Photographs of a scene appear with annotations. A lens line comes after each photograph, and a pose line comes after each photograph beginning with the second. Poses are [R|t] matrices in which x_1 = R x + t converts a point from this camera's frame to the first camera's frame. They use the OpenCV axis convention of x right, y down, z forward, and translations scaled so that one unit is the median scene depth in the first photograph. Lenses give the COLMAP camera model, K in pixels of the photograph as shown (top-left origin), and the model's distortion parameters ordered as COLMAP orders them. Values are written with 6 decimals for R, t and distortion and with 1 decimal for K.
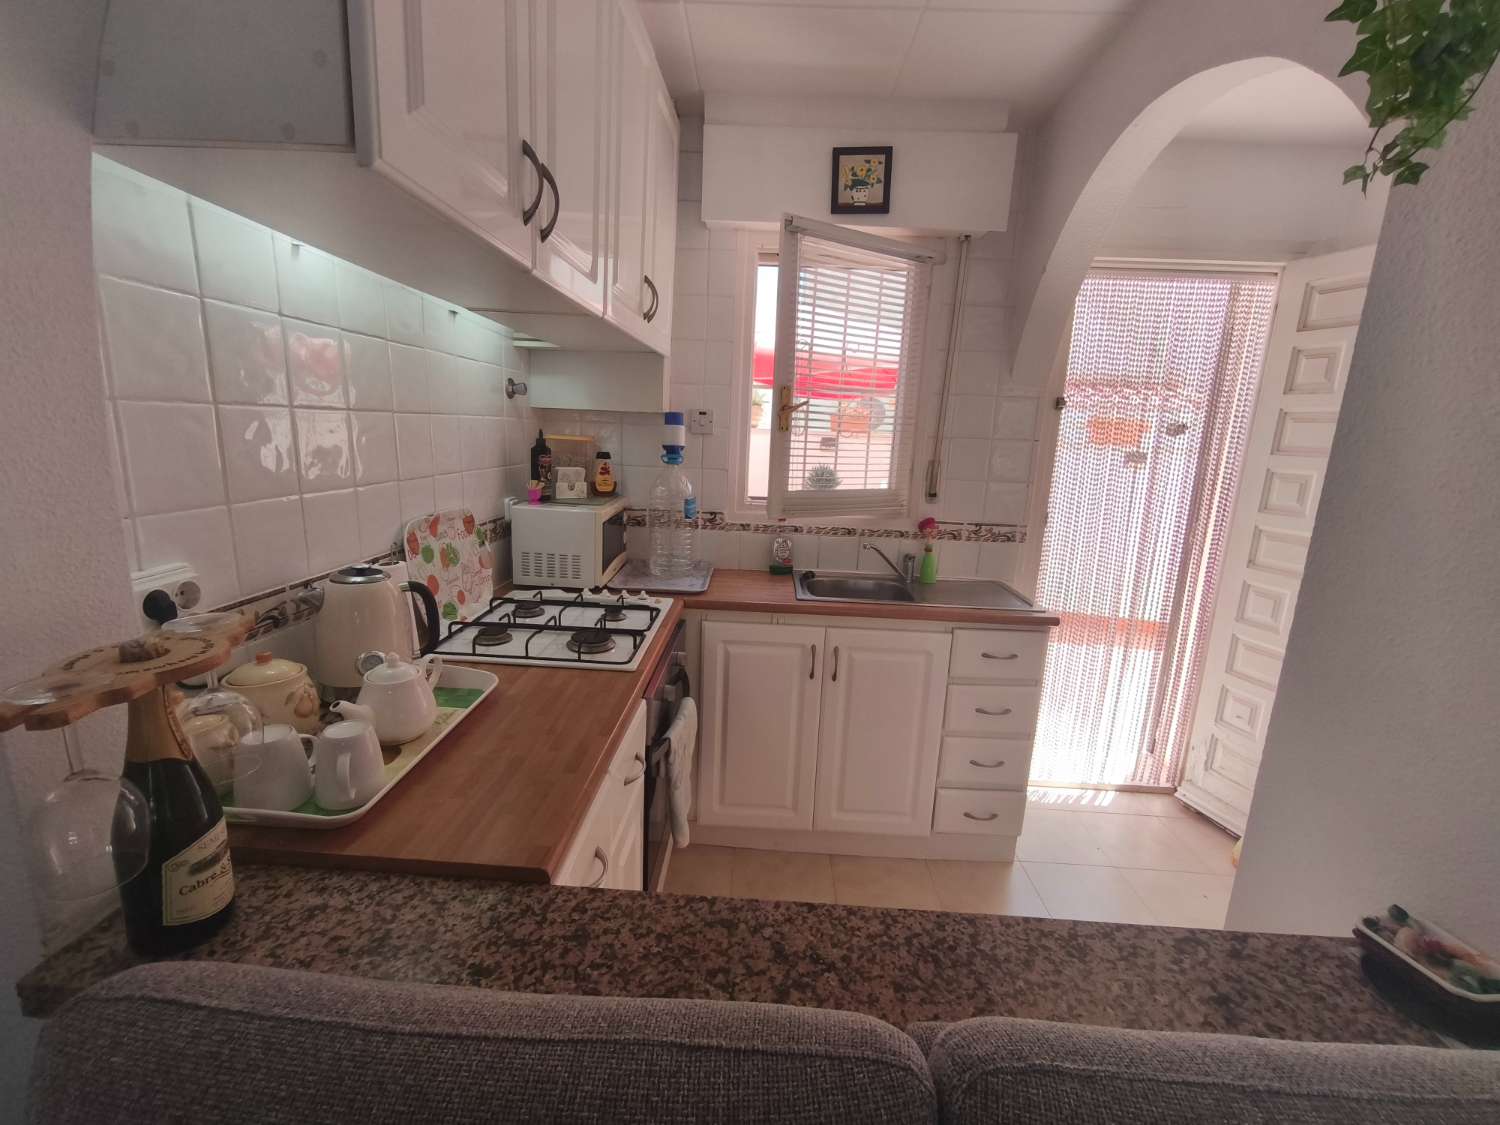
lens RADIAL K [[622.8, 0, 745.2], [0, 622.8, 570.8], [0, 0, 1]] dist [-0.001849, -0.000194]
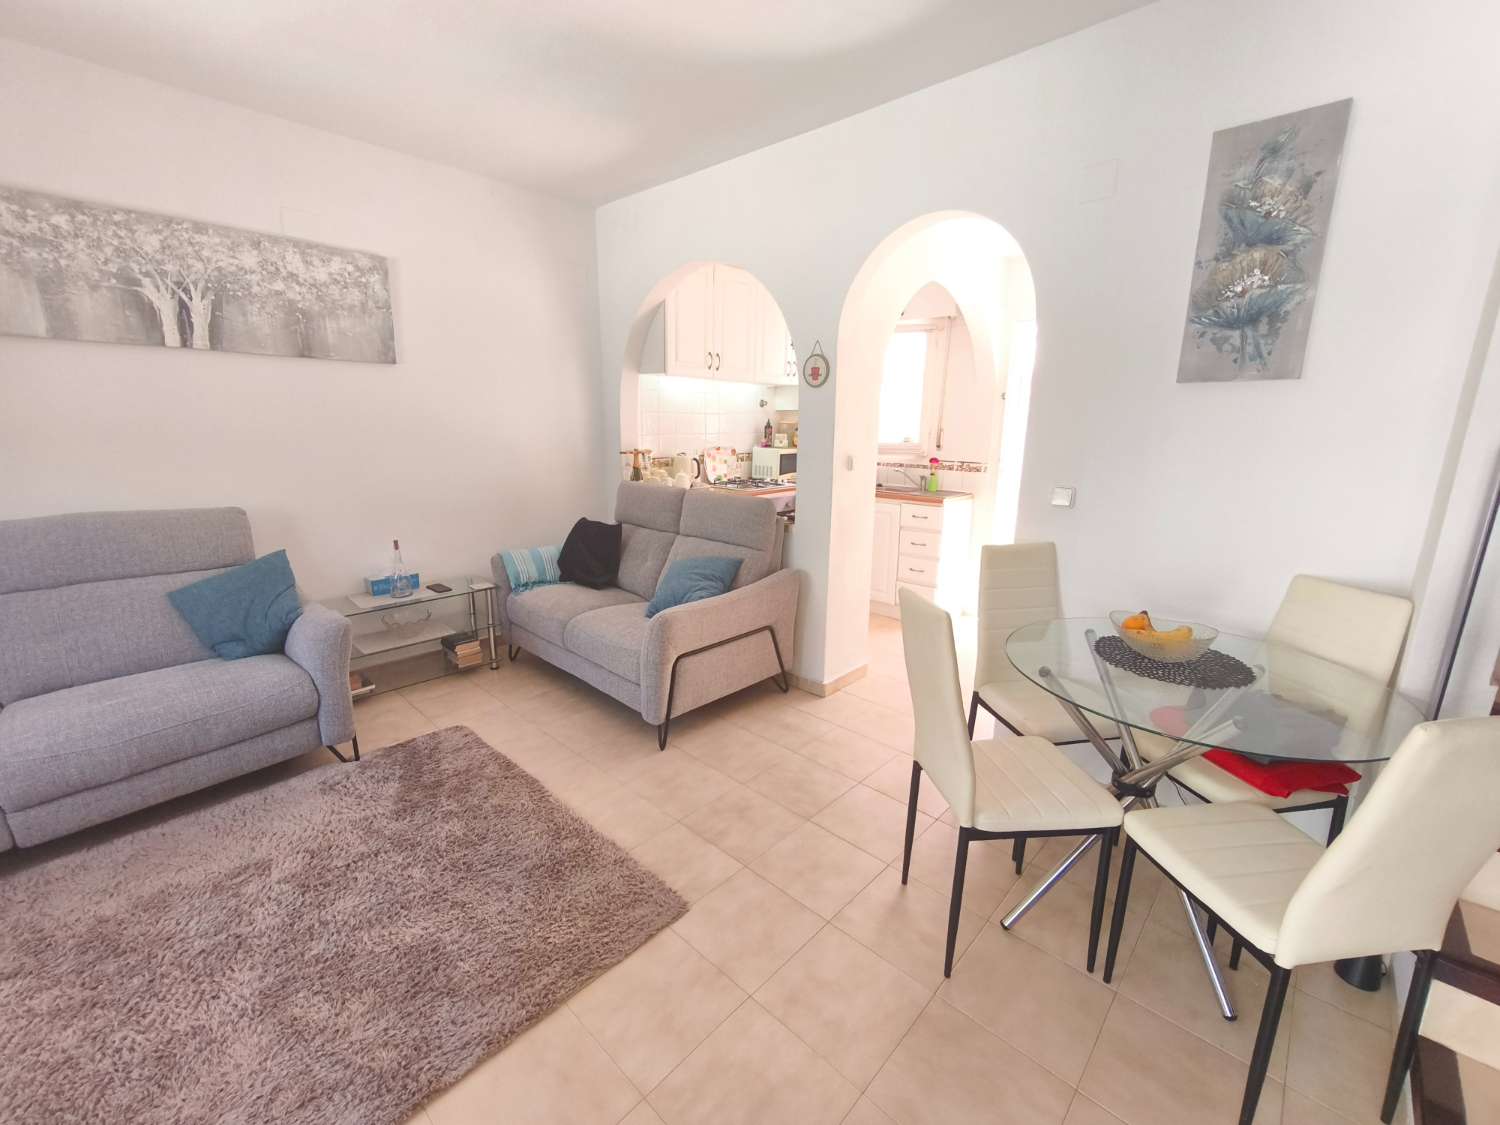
lens RADIAL K [[622.8, 0, 744.4], [0, 622.8, 565.6], [0, 0, 1]] dist [-0.001849, -0.000194]
pose [[0.758719, 0.120256, -0.640221, 1.272896], [-0.117440, 0.991960, 0.047148, 0.257142], [0.640744, 0.039415, 0.766742, -0.983625]]
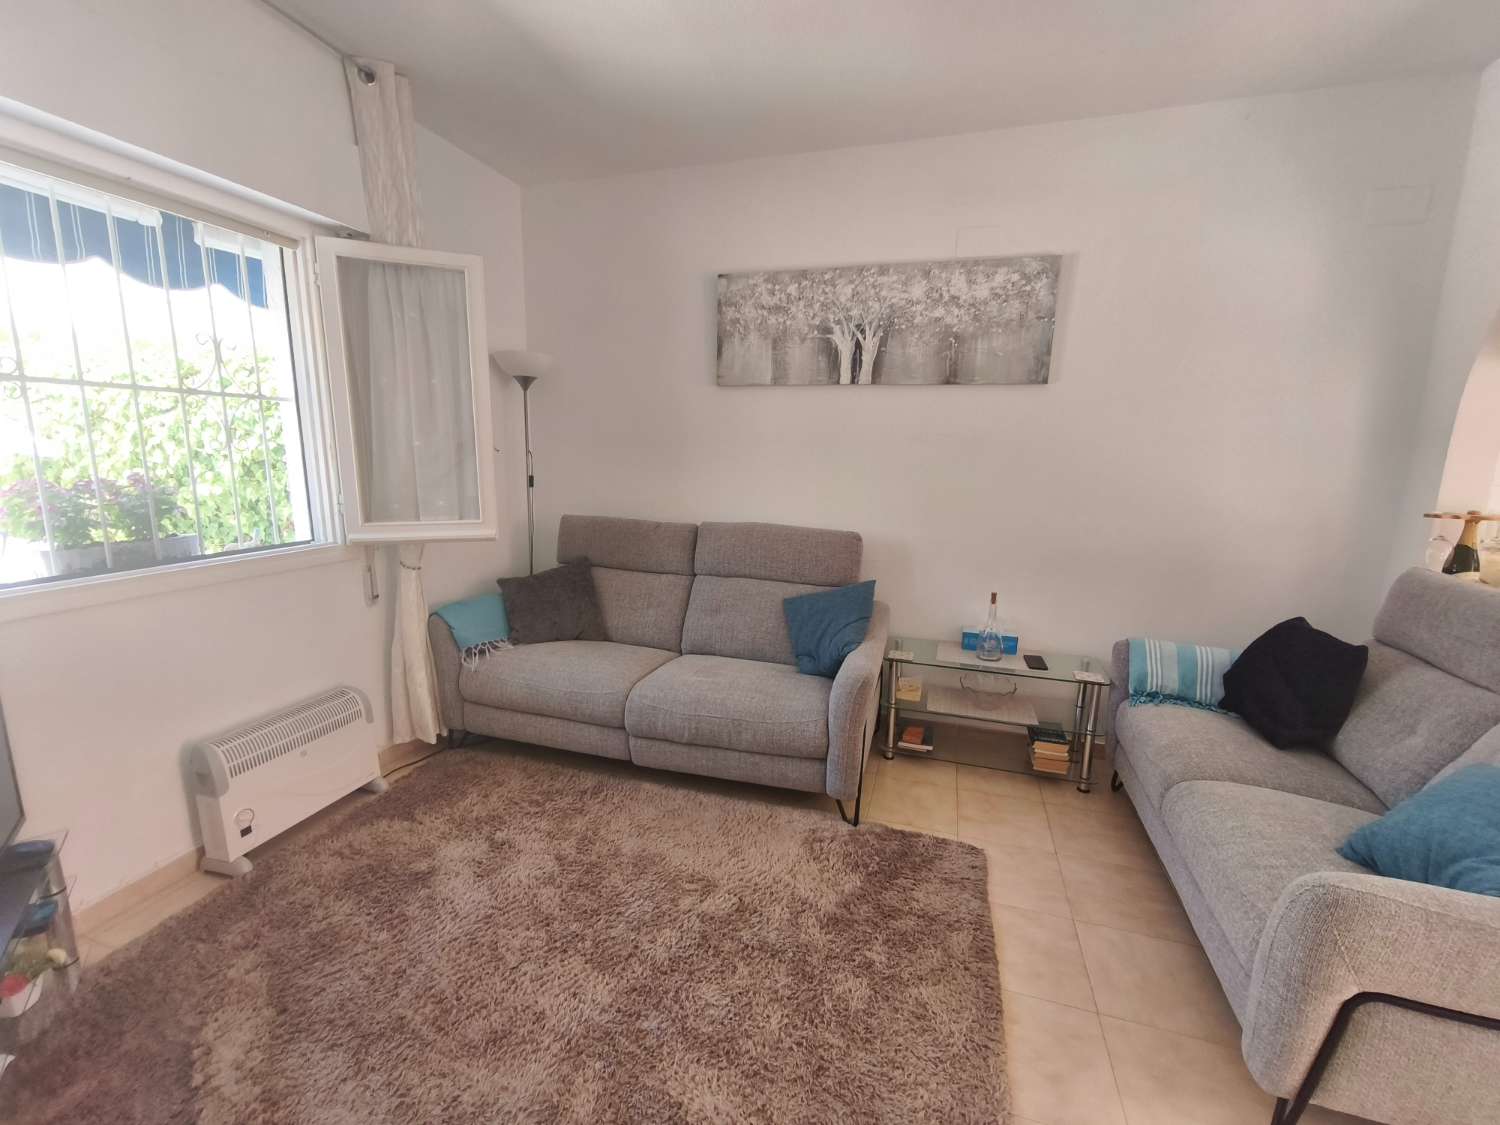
lens RADIAL K [[622.8, 0, 748.1], [0, 622.8, 563.8], [0, 0, 1]] dist [-0.001849, -0.000194]
pose [[-0.258377, 0.132293, -0.956943, 0.979365], [-0.225357, 0.954995, 0.192871, 0.176367], [0.939391, 0.265487, -0.216936, -0.566540]]
